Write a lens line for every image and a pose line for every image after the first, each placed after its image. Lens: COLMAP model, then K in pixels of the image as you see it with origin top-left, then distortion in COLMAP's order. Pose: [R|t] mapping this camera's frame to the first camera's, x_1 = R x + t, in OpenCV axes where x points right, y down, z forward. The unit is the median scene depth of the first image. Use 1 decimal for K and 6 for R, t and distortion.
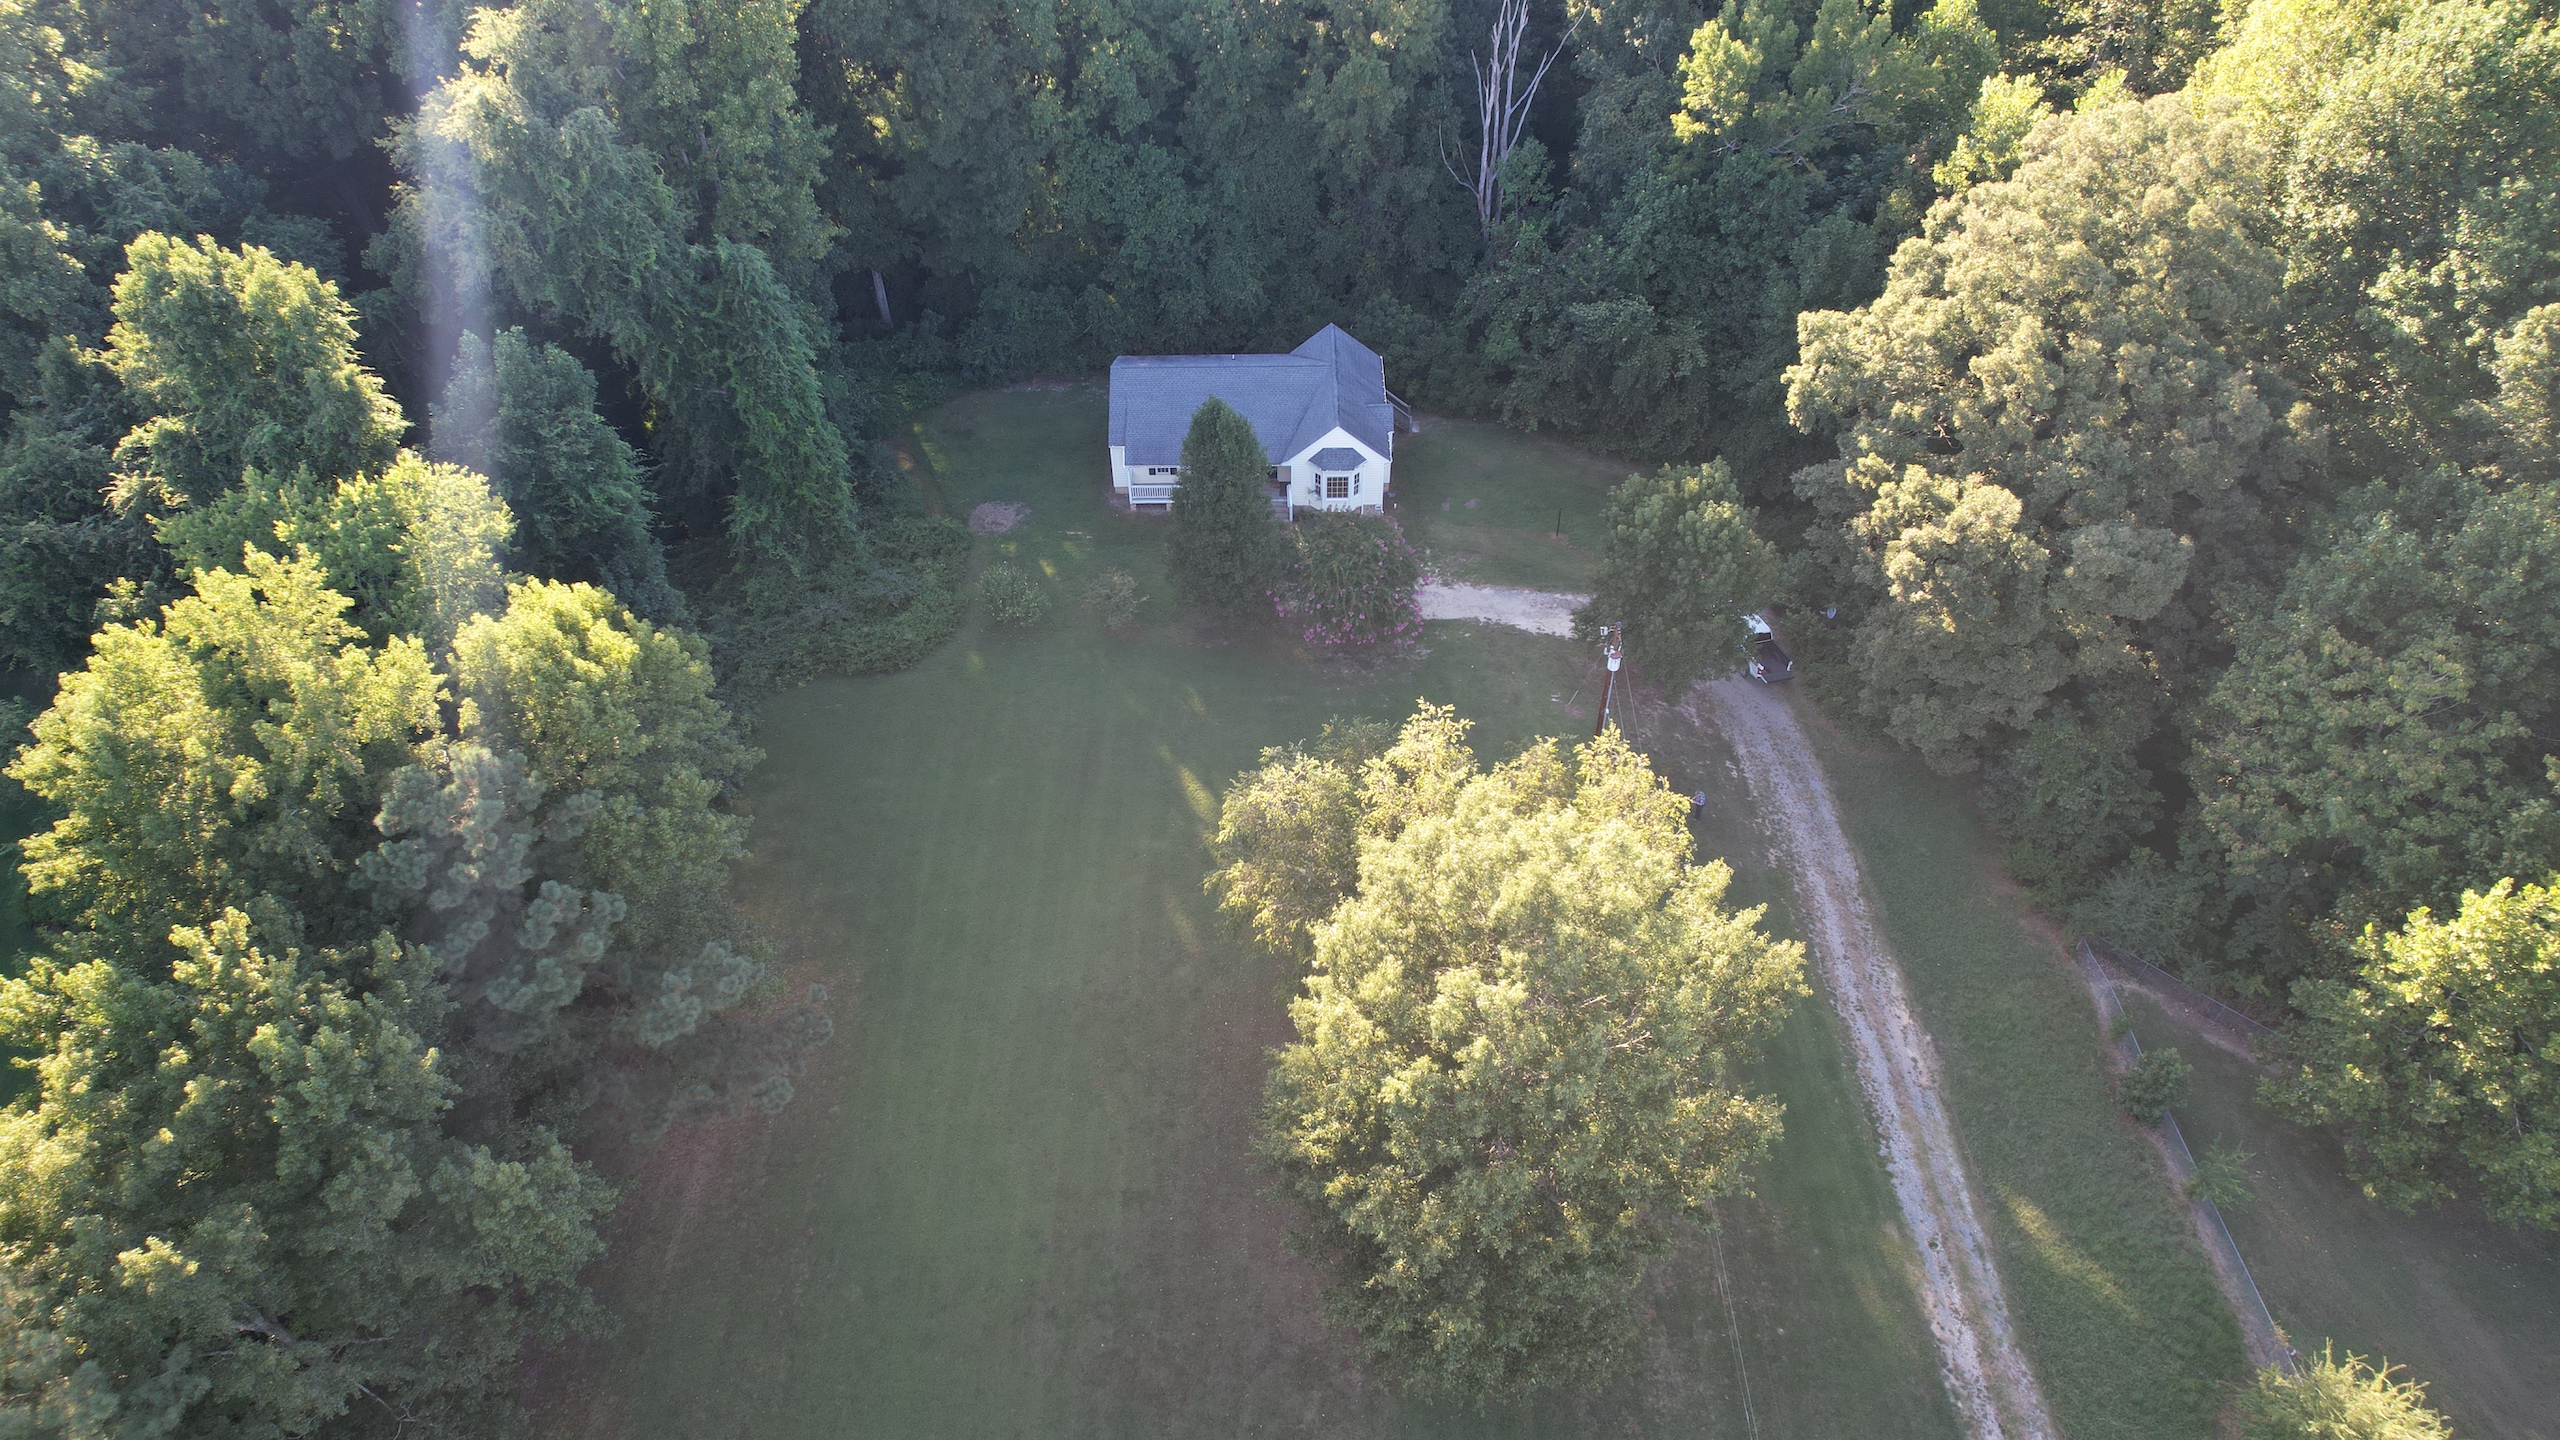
lens RADIAL K [[1635.7, 0, 1288.8], [0, 1635.7, 719.4], [0, 0, 1]] dist [-0.075958, 0.065656]
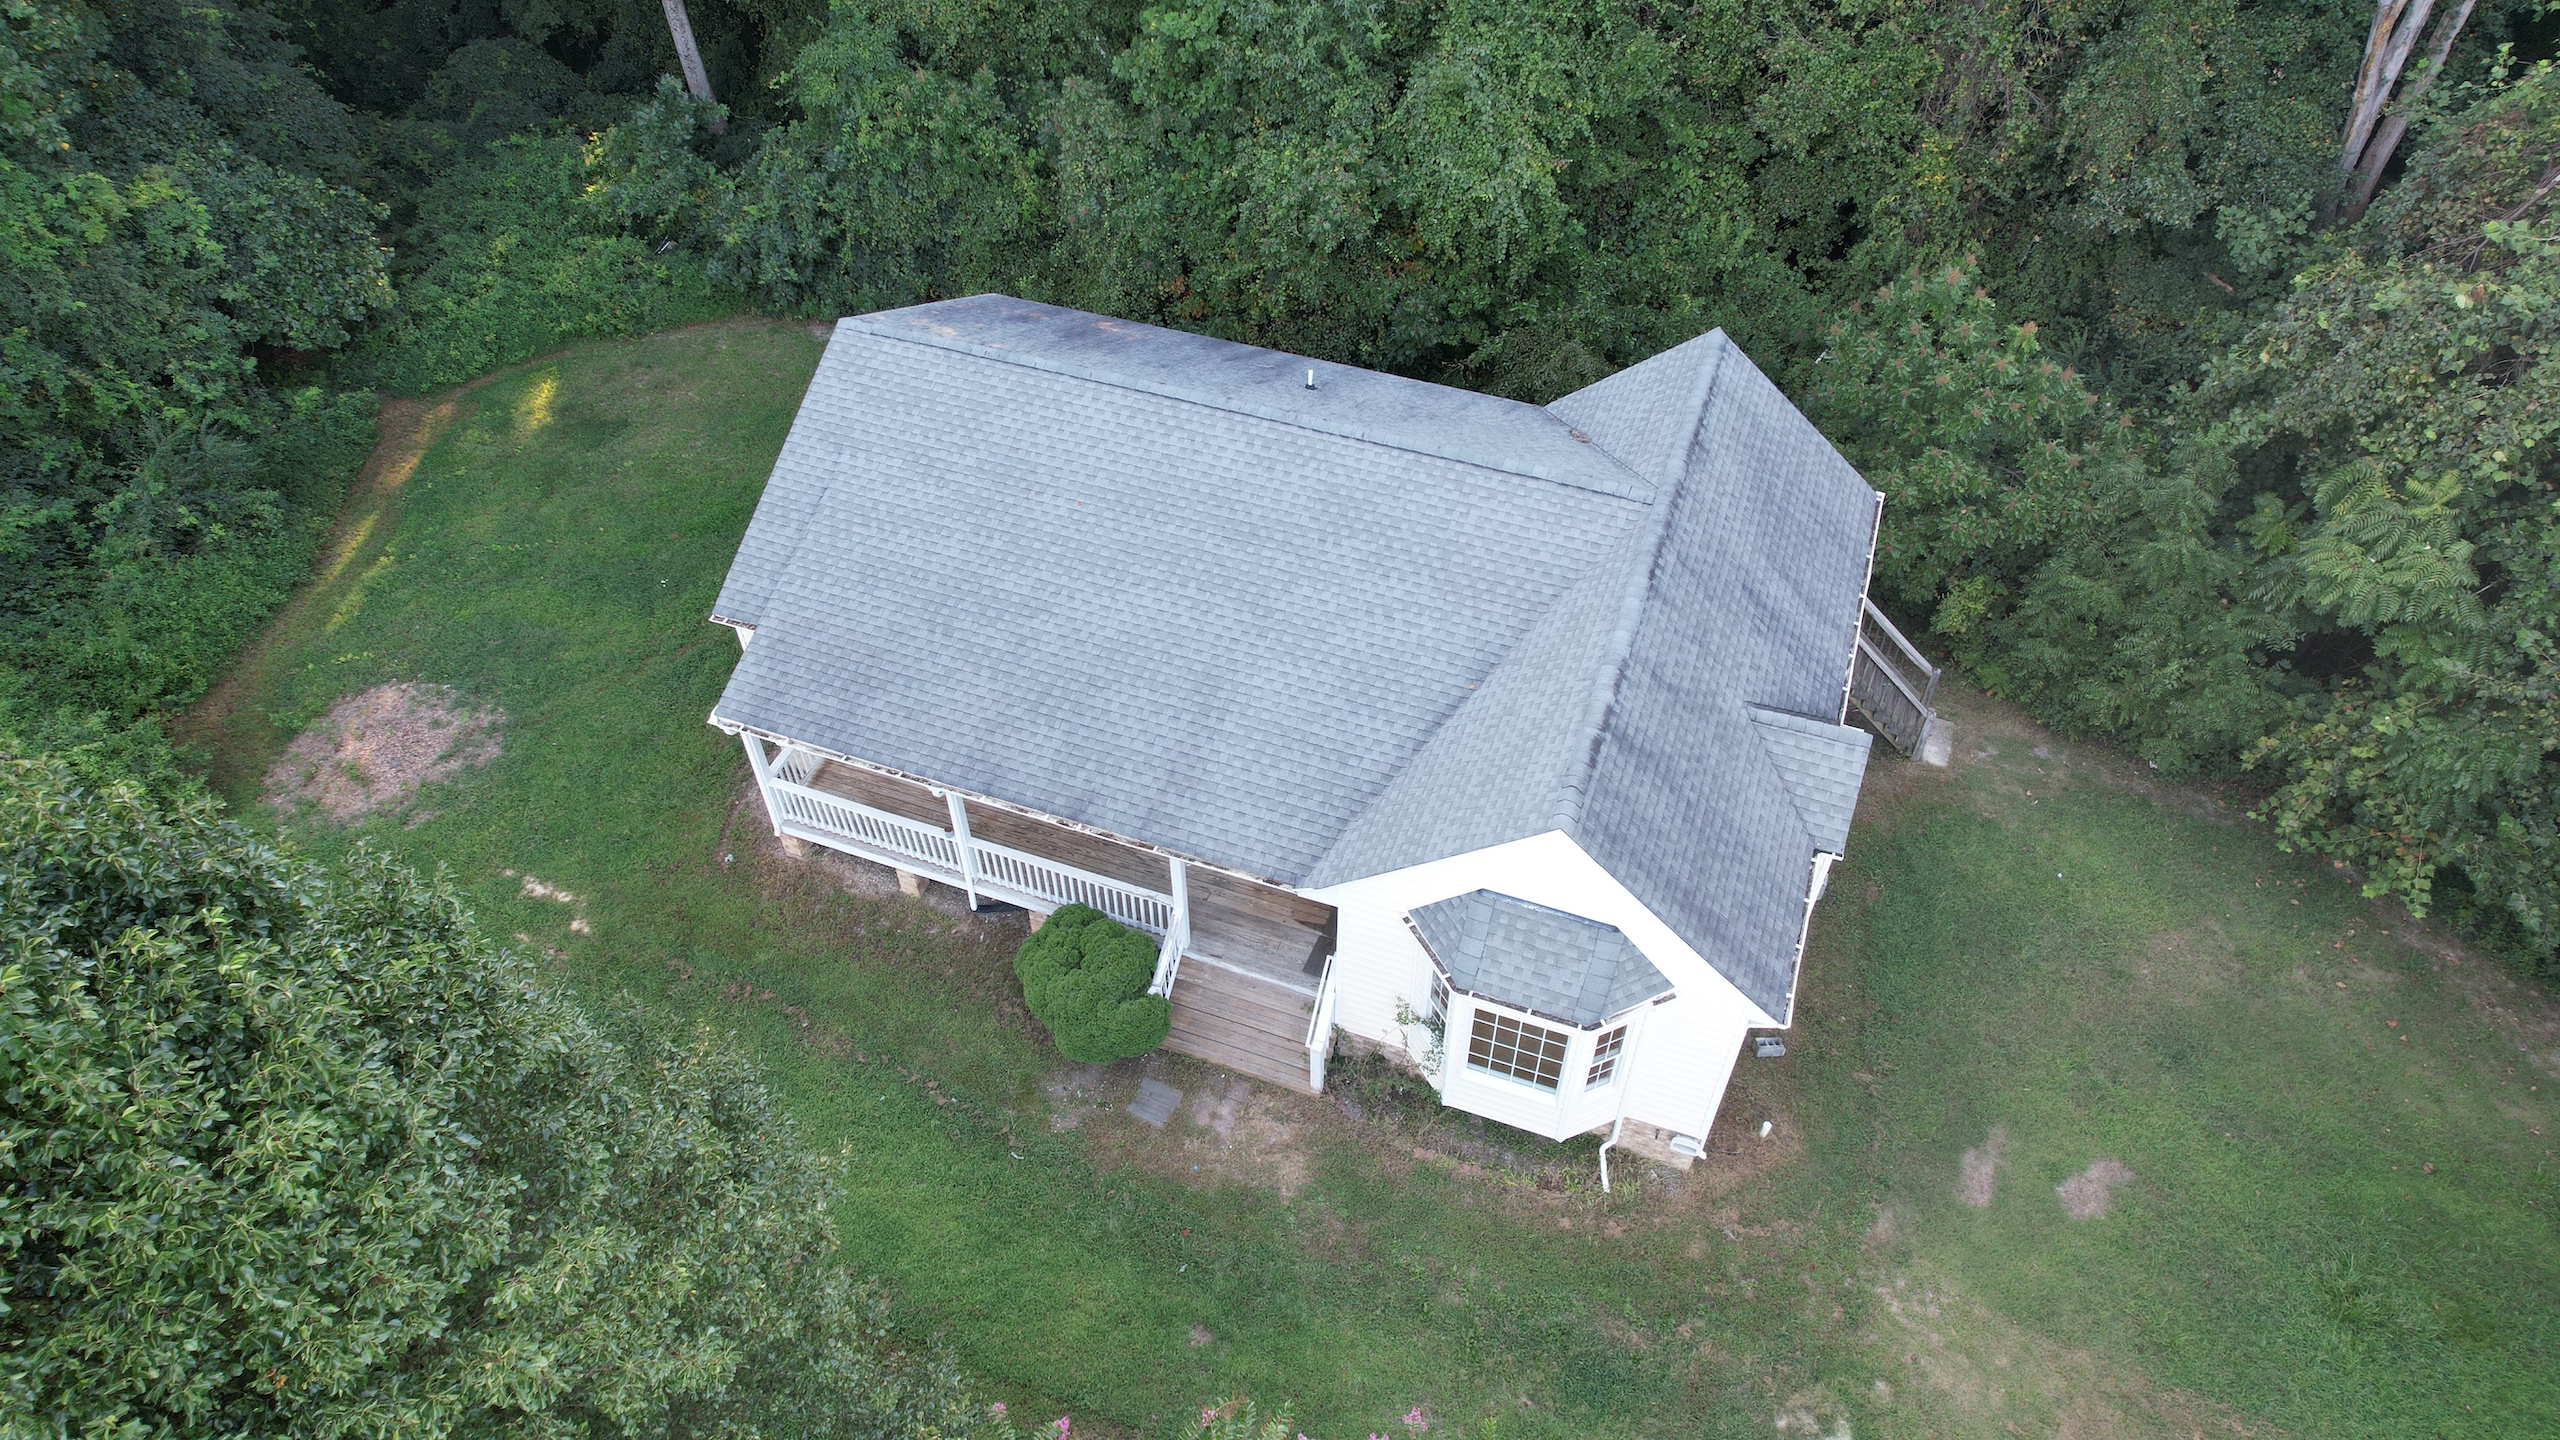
lens RADIAL K [[1635.7, 0, 1287.0], [0, 1635.7, 713.2], [0, 0, 1]] dist [-0.075958, 0.065656]
pose [[0.934388, 0.260439, -0.243084, 0.052230], [-0.254863, 0.965429, 0.054691, -0.232805], [0.248925, 0.010850, 0.968462, 0.943304]]
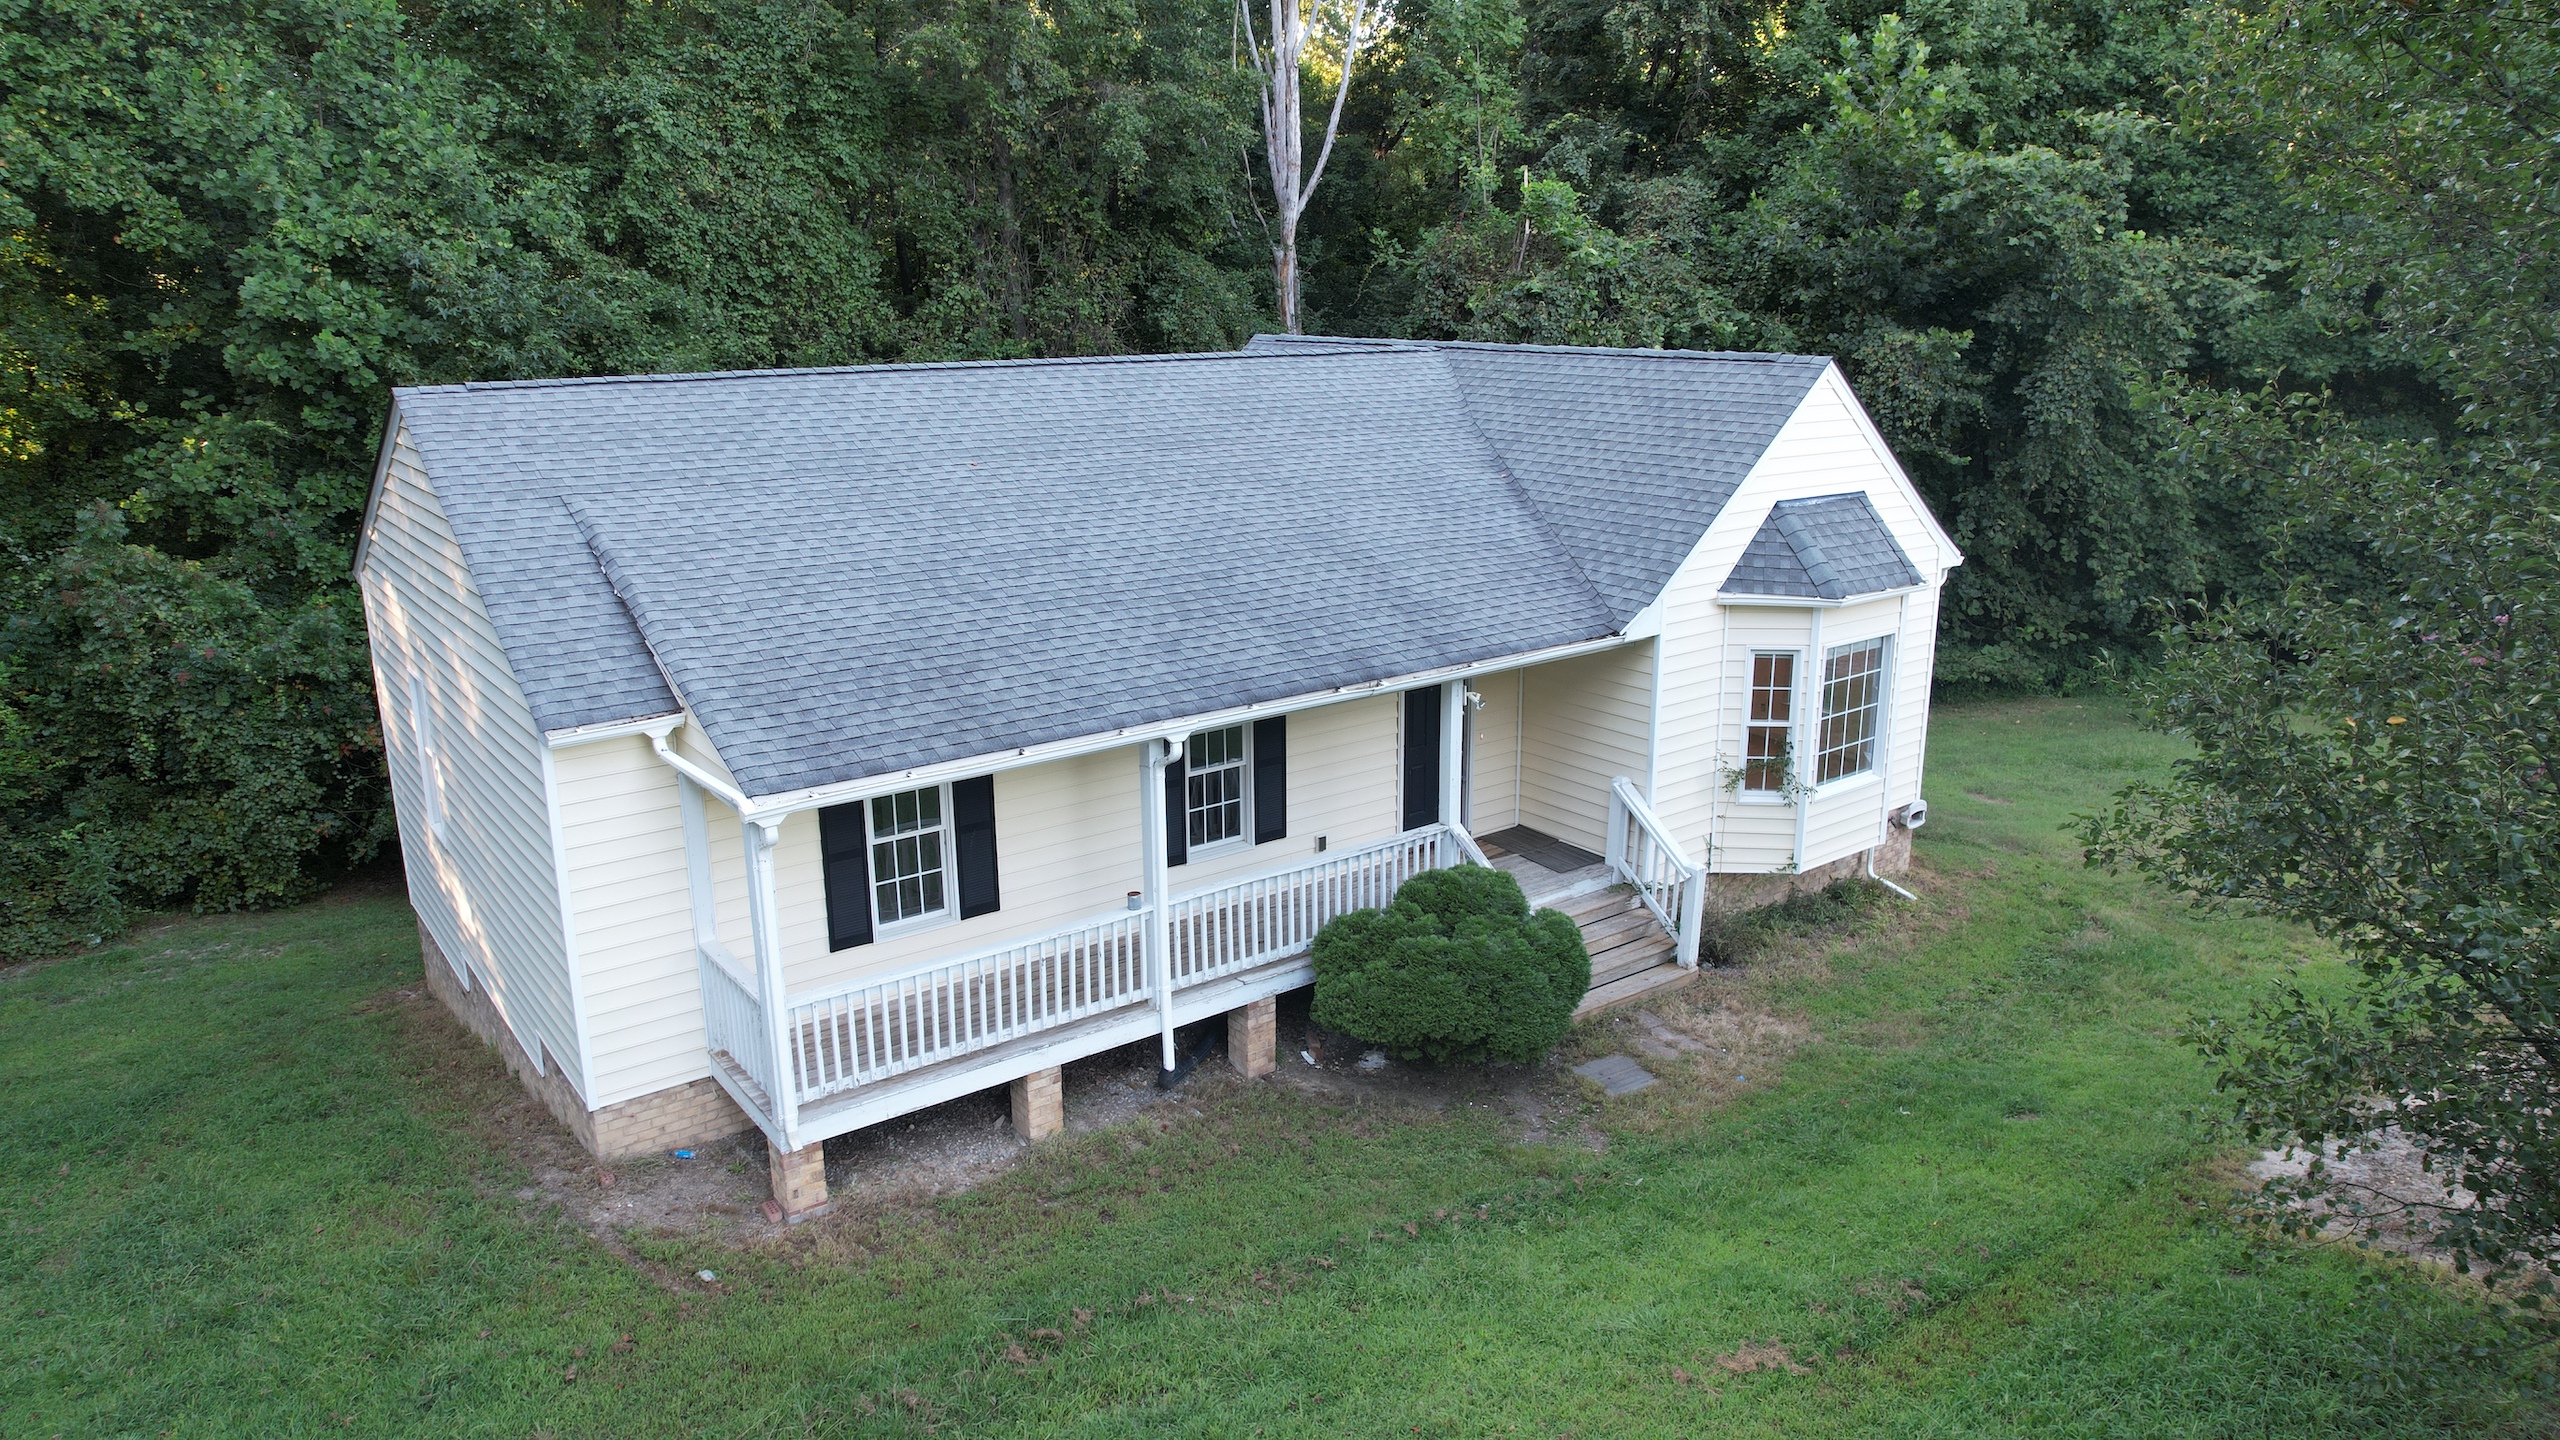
lens RADIAL K [[1635.7, 0, 1282.6], [0, 1635.7, 716.4], [0, 0, 1]] dist [-0.075958, 0.065656]
pose [[0.805410, -0.154046, 0.572350, -0.166281], [0.425317, 0.822756, -0.377064, -0.118261], [-0.412819, 0.547122, 0.728175, 1.078733]]
